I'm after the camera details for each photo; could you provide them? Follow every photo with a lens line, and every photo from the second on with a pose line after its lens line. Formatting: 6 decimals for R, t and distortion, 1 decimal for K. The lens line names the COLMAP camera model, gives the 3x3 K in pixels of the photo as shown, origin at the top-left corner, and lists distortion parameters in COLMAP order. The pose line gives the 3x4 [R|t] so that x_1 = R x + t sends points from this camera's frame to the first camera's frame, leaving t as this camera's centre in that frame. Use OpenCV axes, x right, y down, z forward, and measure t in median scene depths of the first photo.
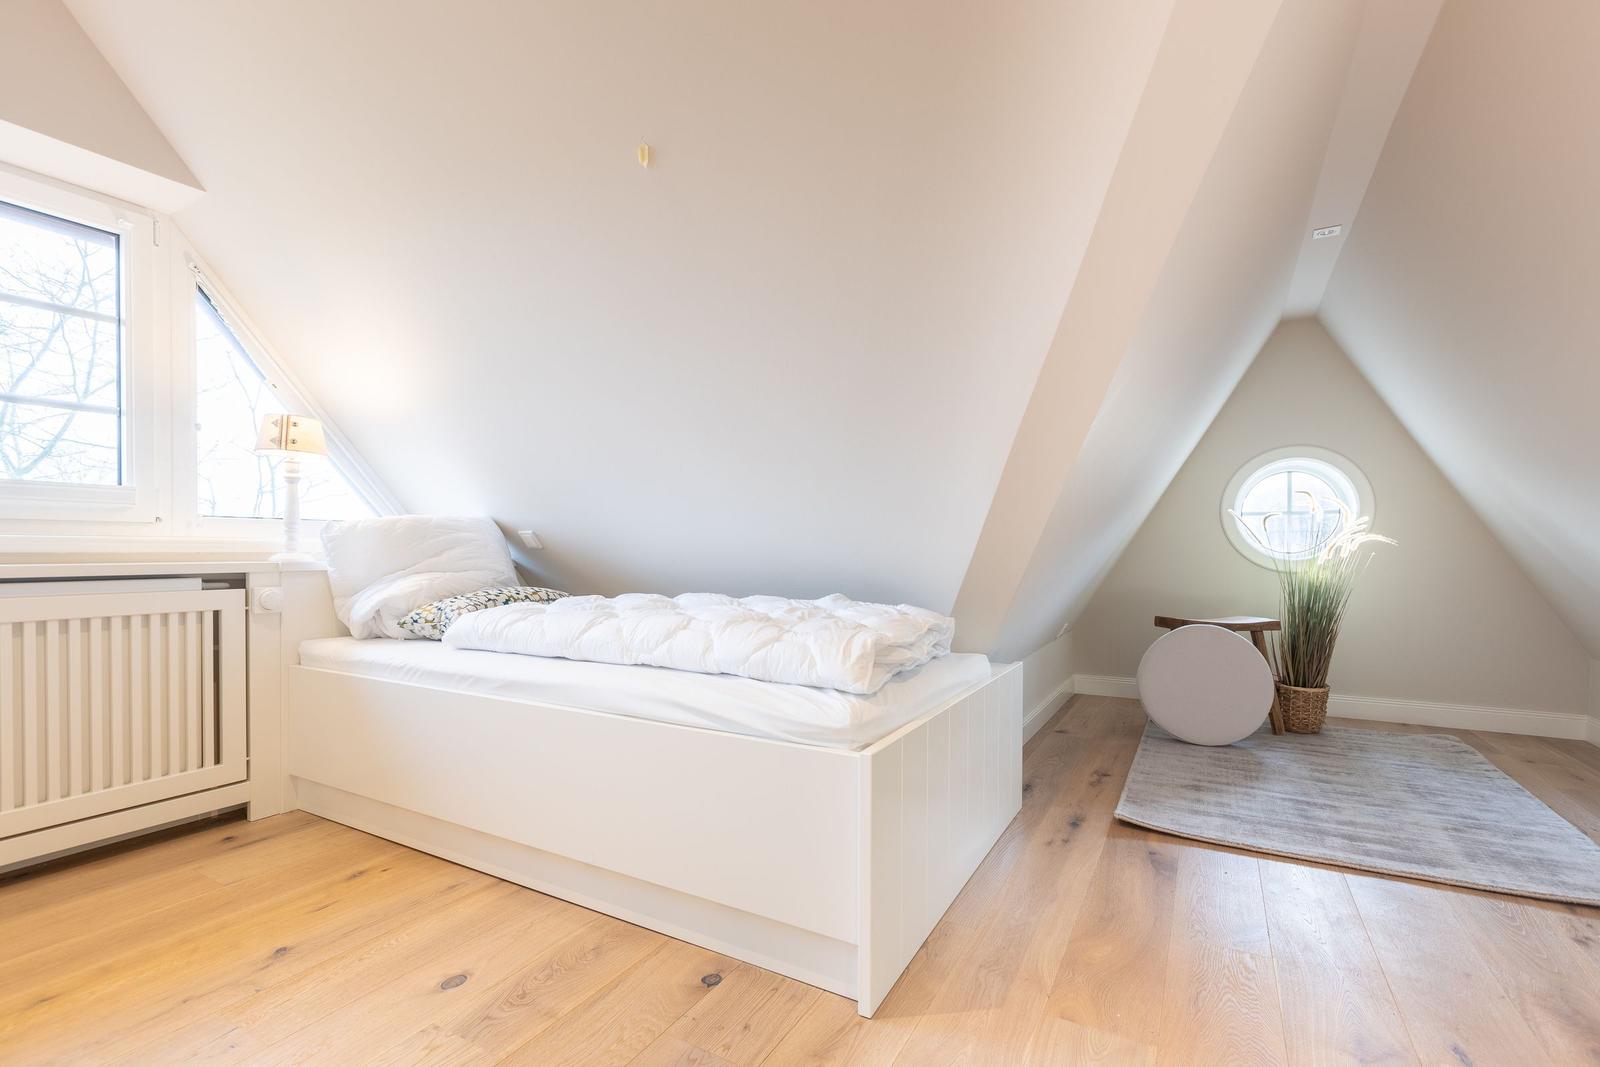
lens RADIAL K [[720.3, 0, 806.8], [0, 720.3, 547.1], [0, 0, 1]] dist [0.000704, 0.000278]
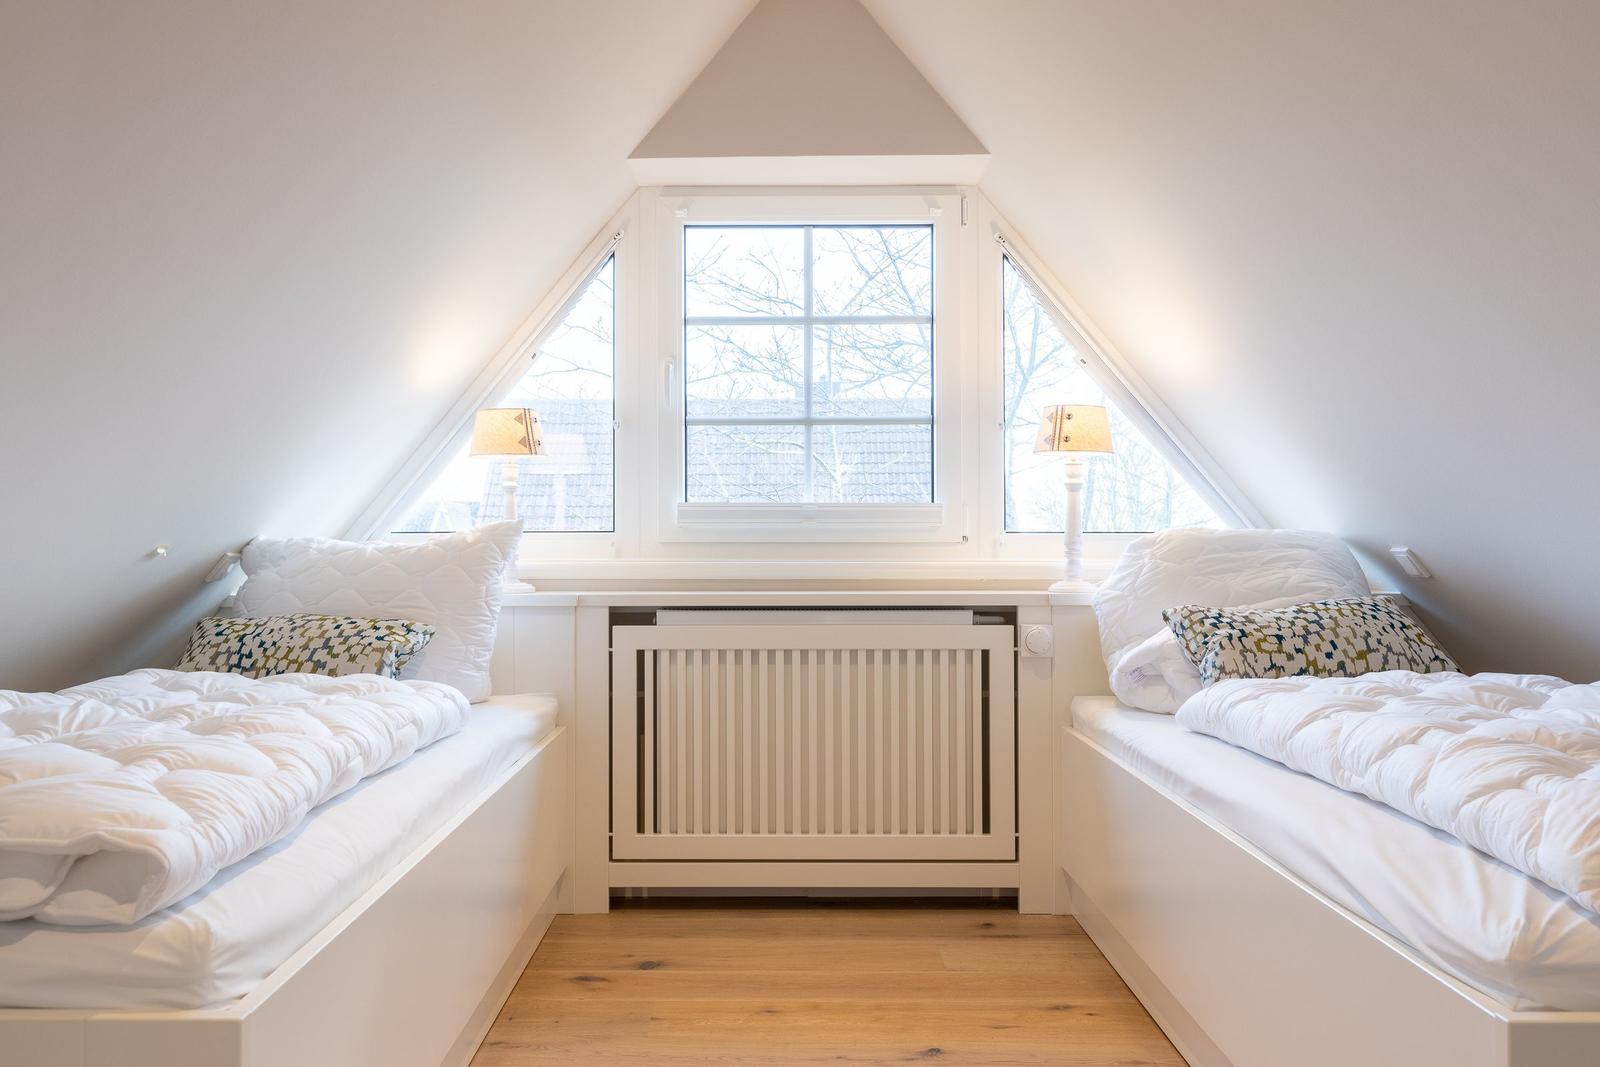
lens RADIAL K [[1306.8, 0, 768.3], [0, 1306.8, 486.1], [0, 0, 1]] dist [-0.029513, -0.003703]
pose [[0.484808, -0.036580, -0.873855, 0.393376], [-0.000602, 0.999111, -0.042158, -0.038315], [0.874620, 0.020964, 0.484355, 0.035081]]
